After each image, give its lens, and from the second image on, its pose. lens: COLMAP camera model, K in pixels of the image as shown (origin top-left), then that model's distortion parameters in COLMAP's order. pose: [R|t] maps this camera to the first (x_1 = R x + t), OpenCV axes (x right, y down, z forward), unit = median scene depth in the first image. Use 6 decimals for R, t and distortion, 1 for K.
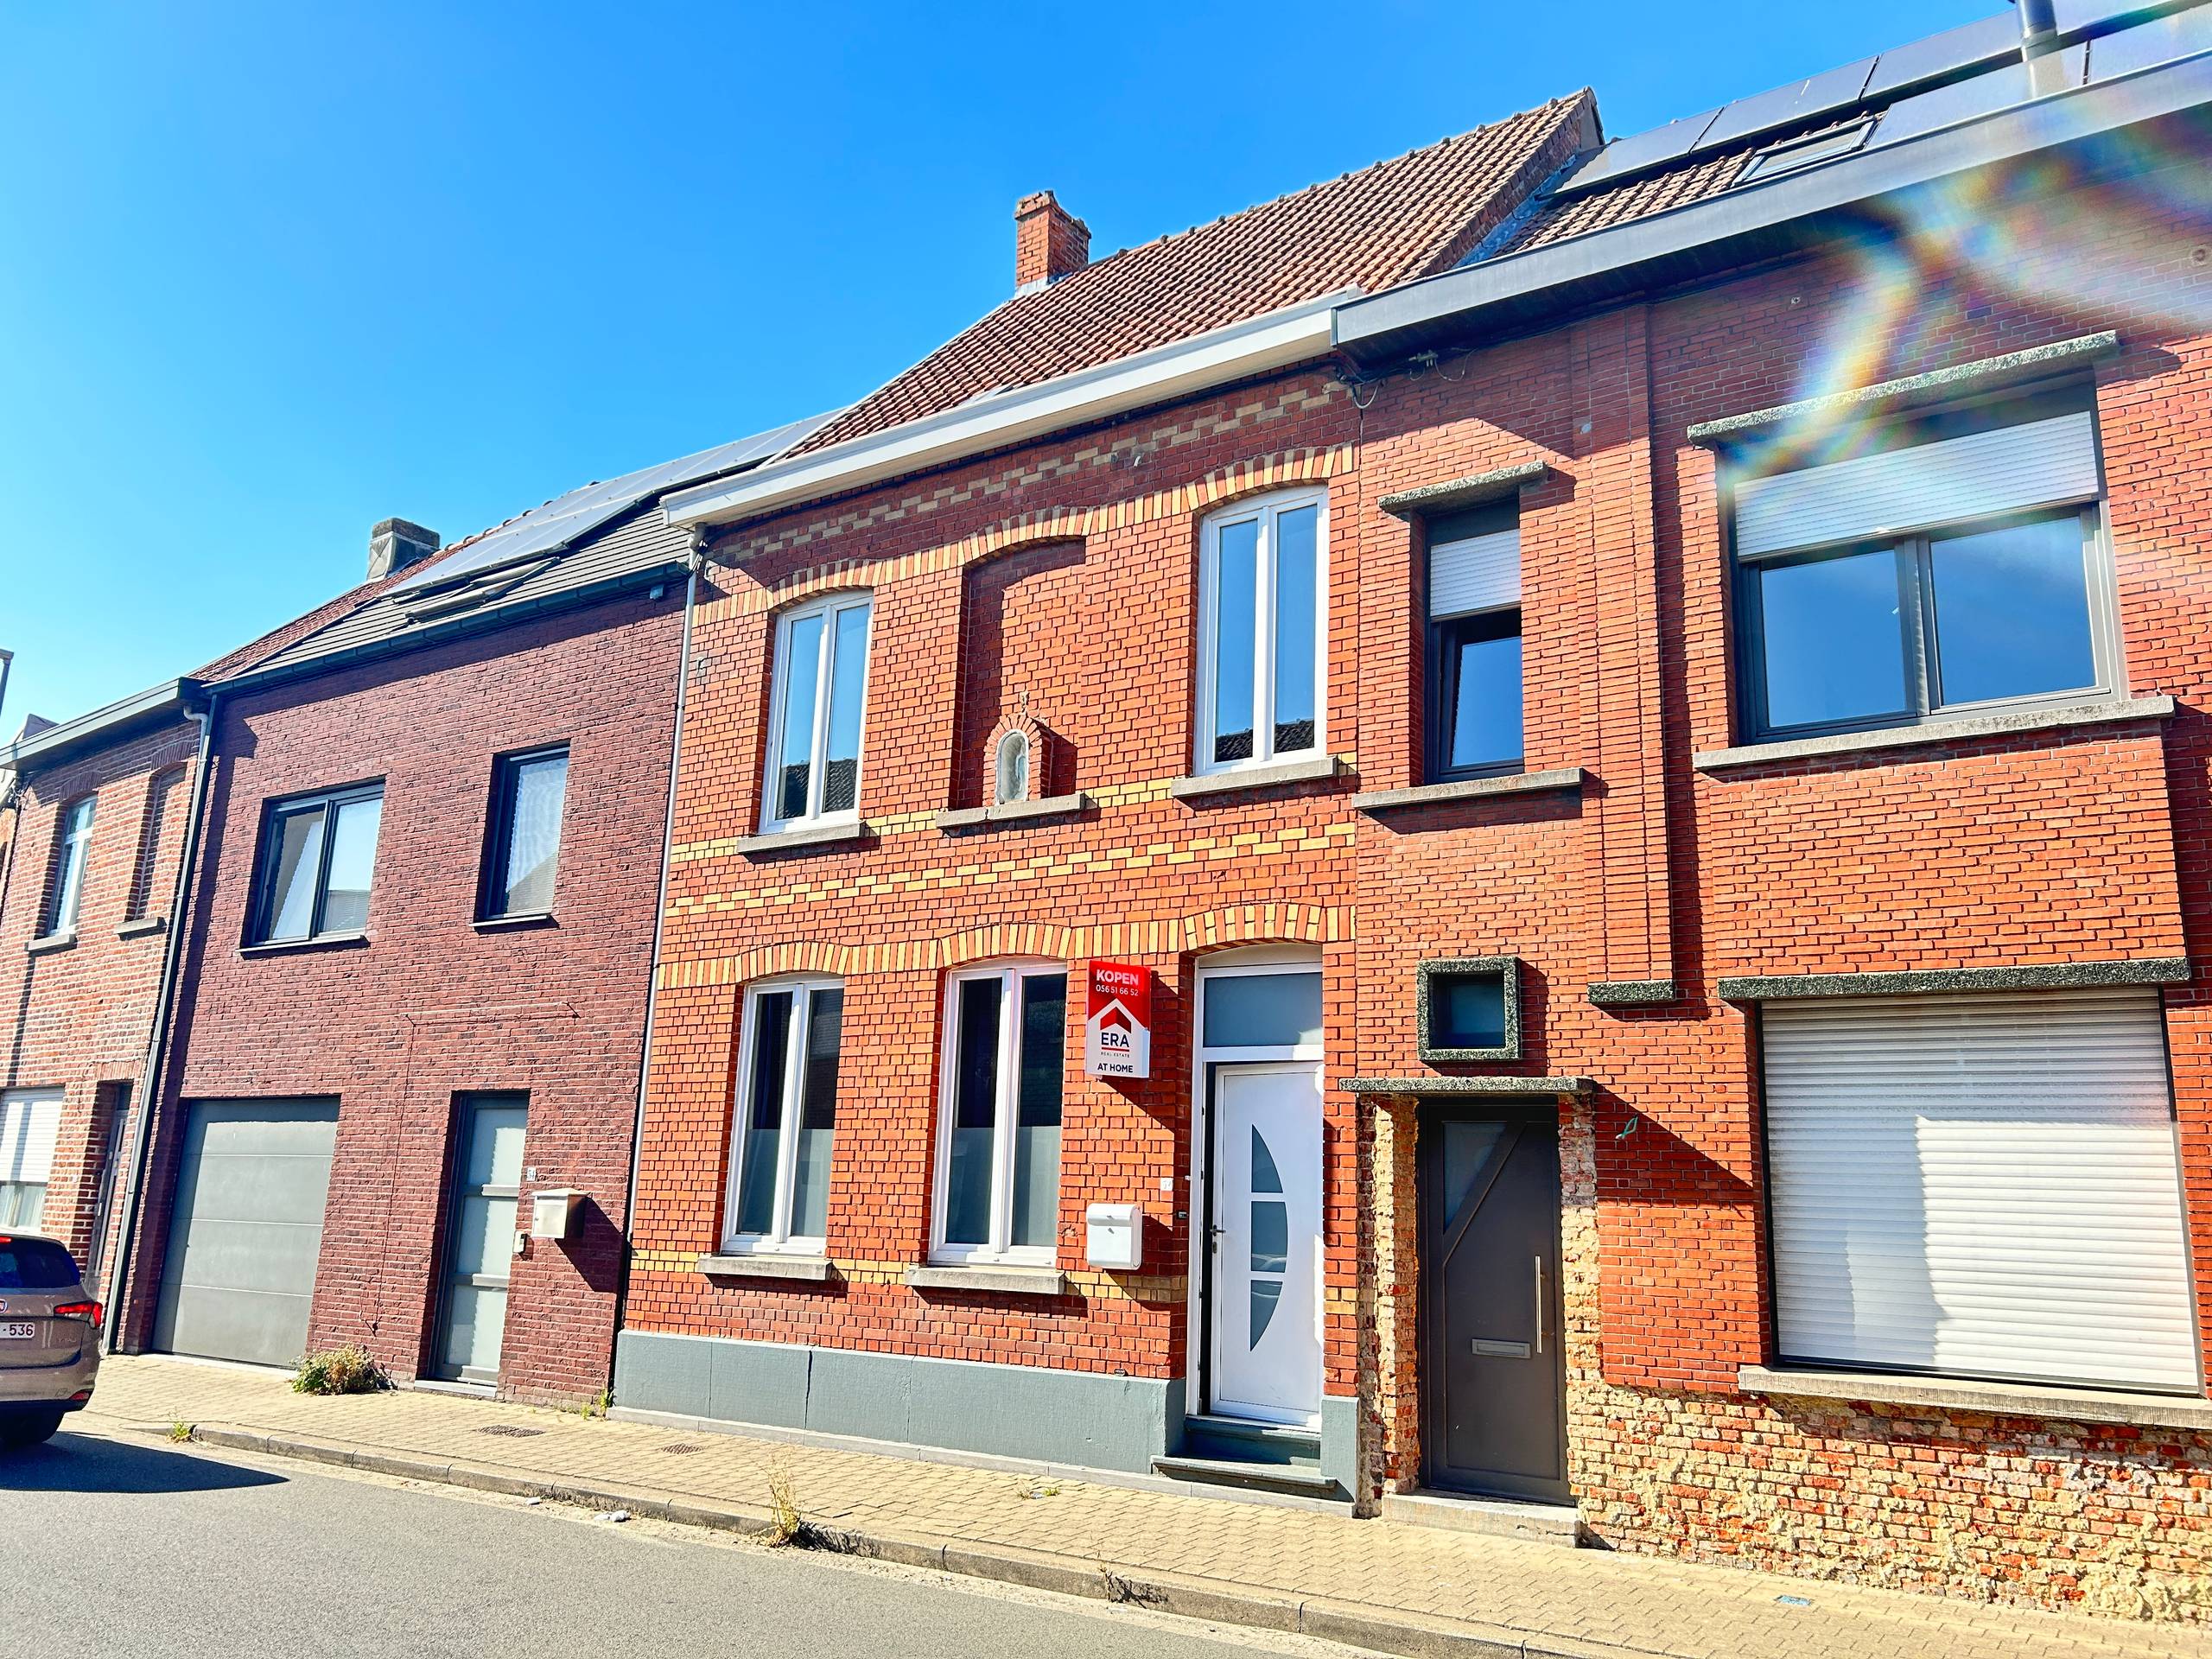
lens RADIAL K [[1665.5, 0, 1109.5], [0, 1665.5, 833.9], [0, 0, 1]] dist [-0.010197, 0.001550]
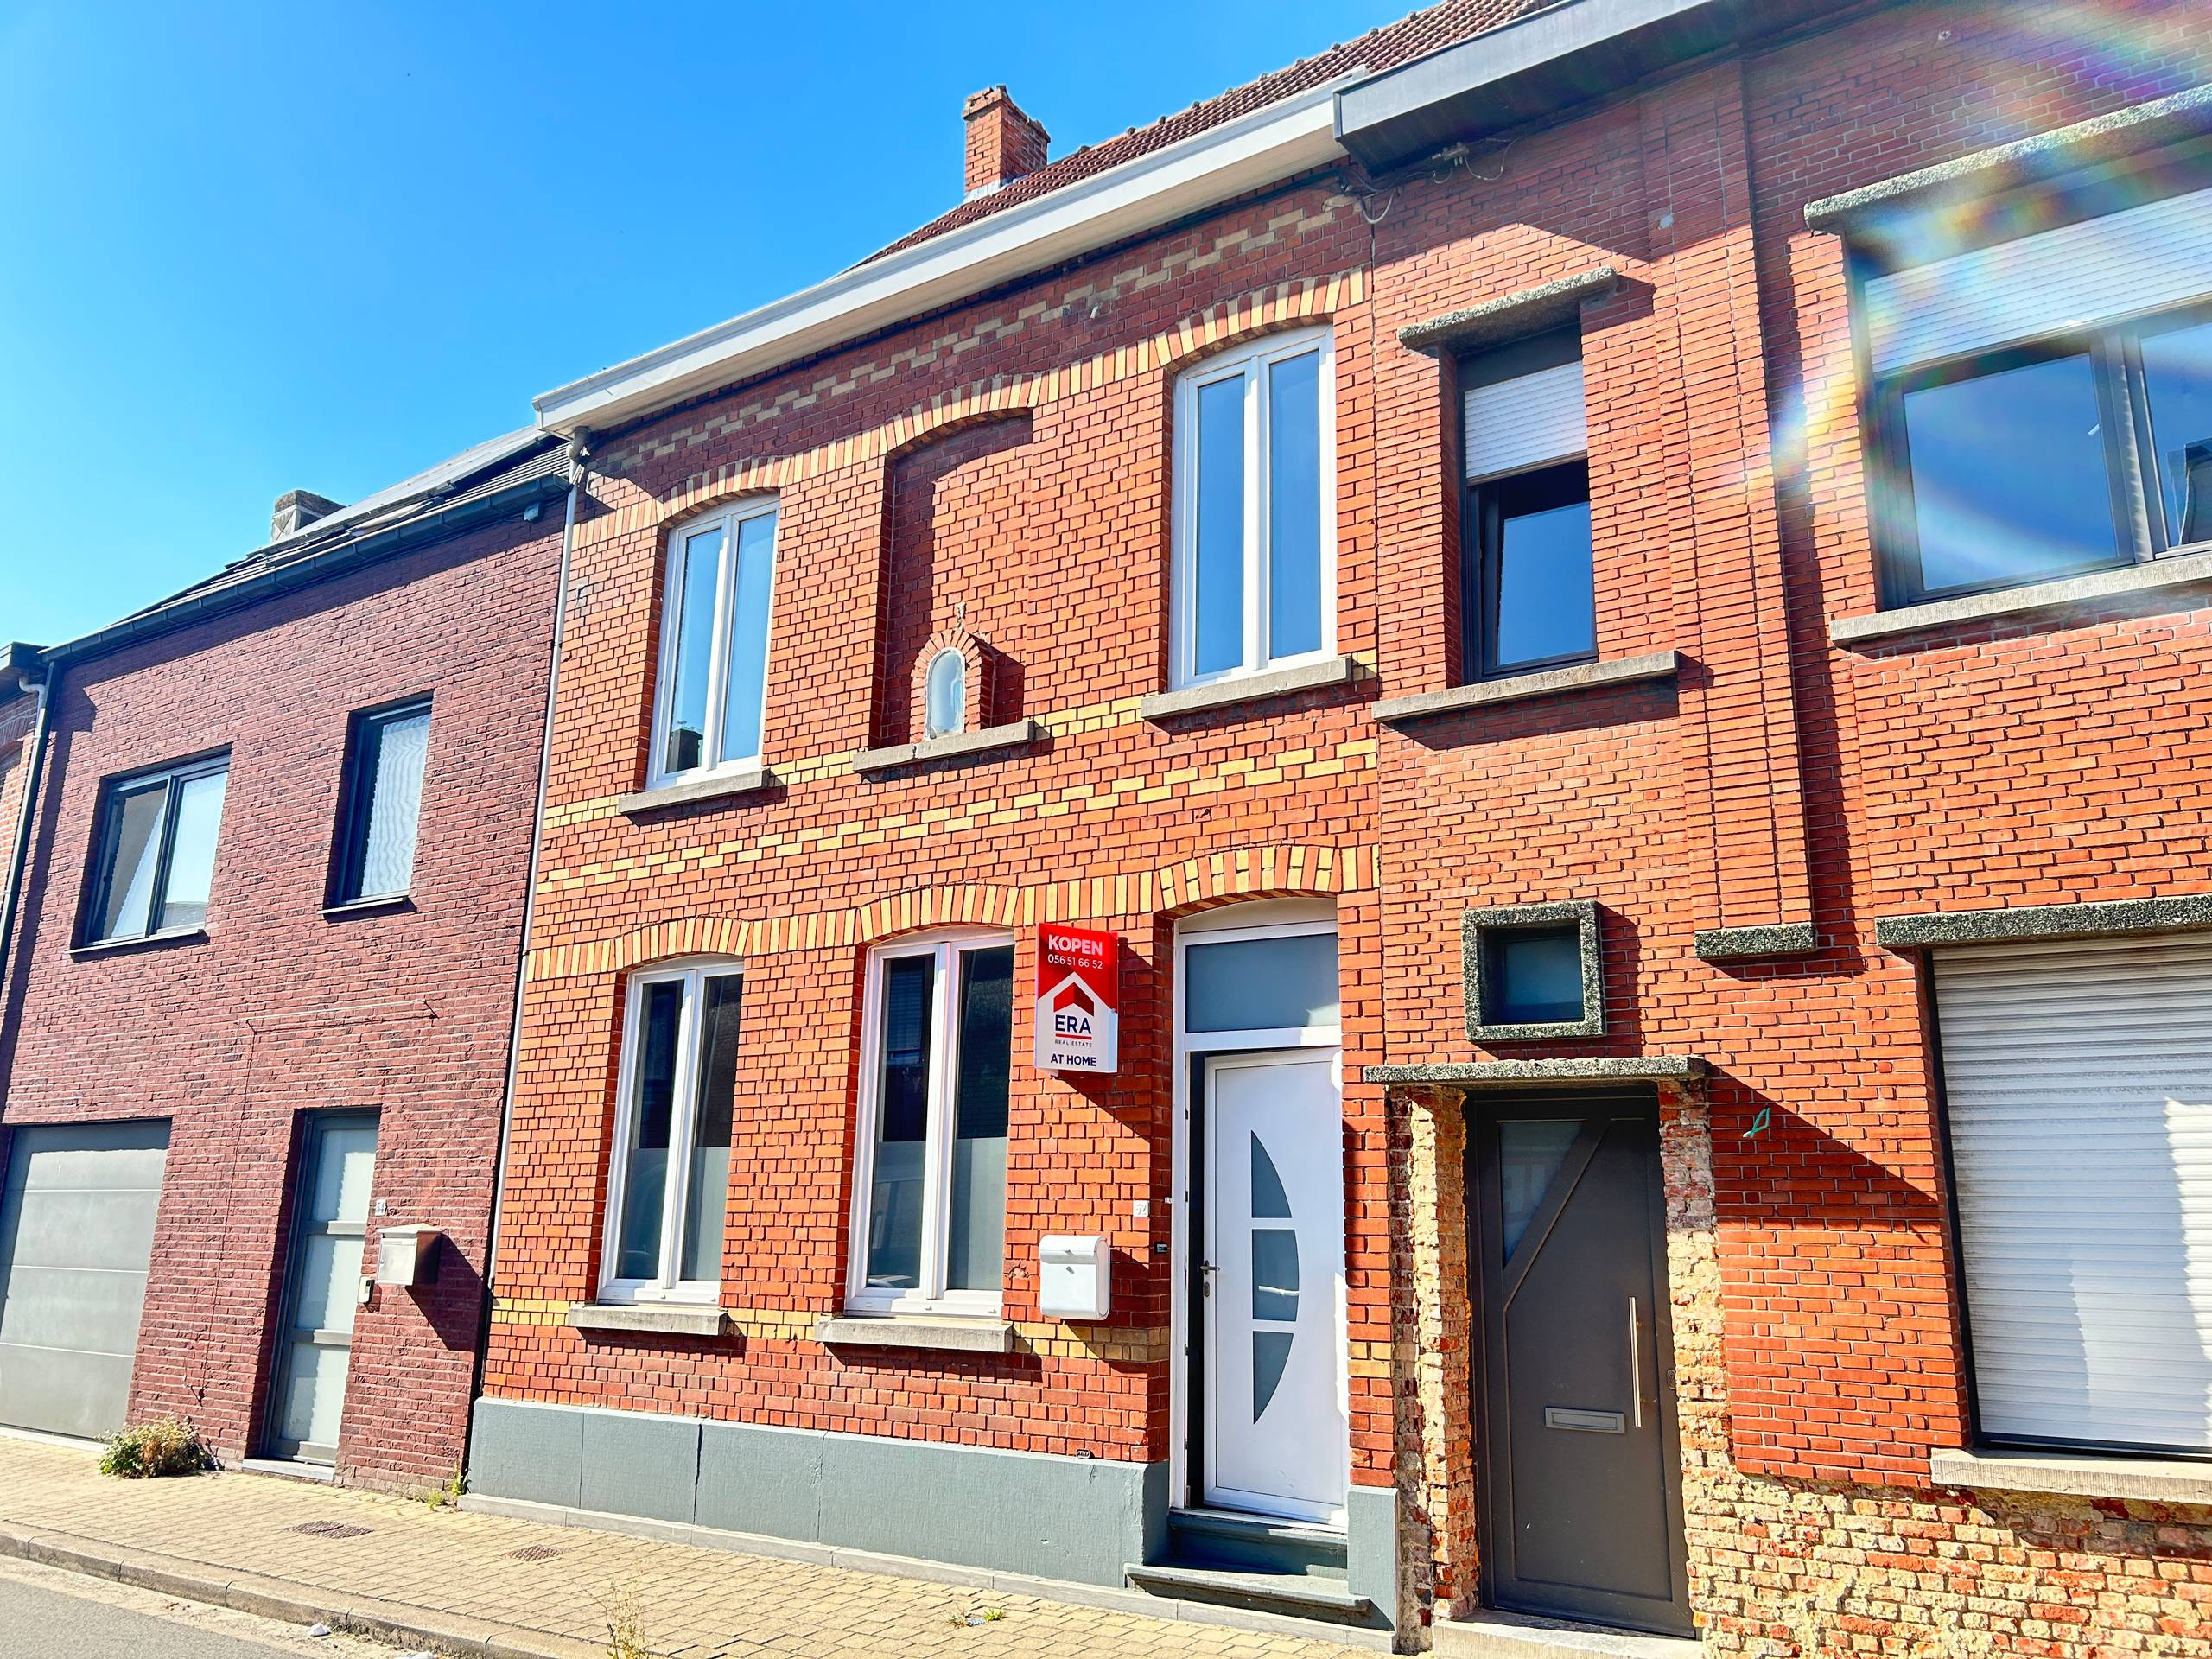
lens RADIAL K [[1665.5, 0, 1103.1], [0, 1665.5, 822.6], [0, 0, 1]] dist [-0.010197, 0.001550]
pose [[0.999901, -0.013275, 0.004647, 0.014793], [0.013373, 0.999674, -0.021770, 0.044952], [-0.004357, 0.021830, 0.999752, 0.210072]]
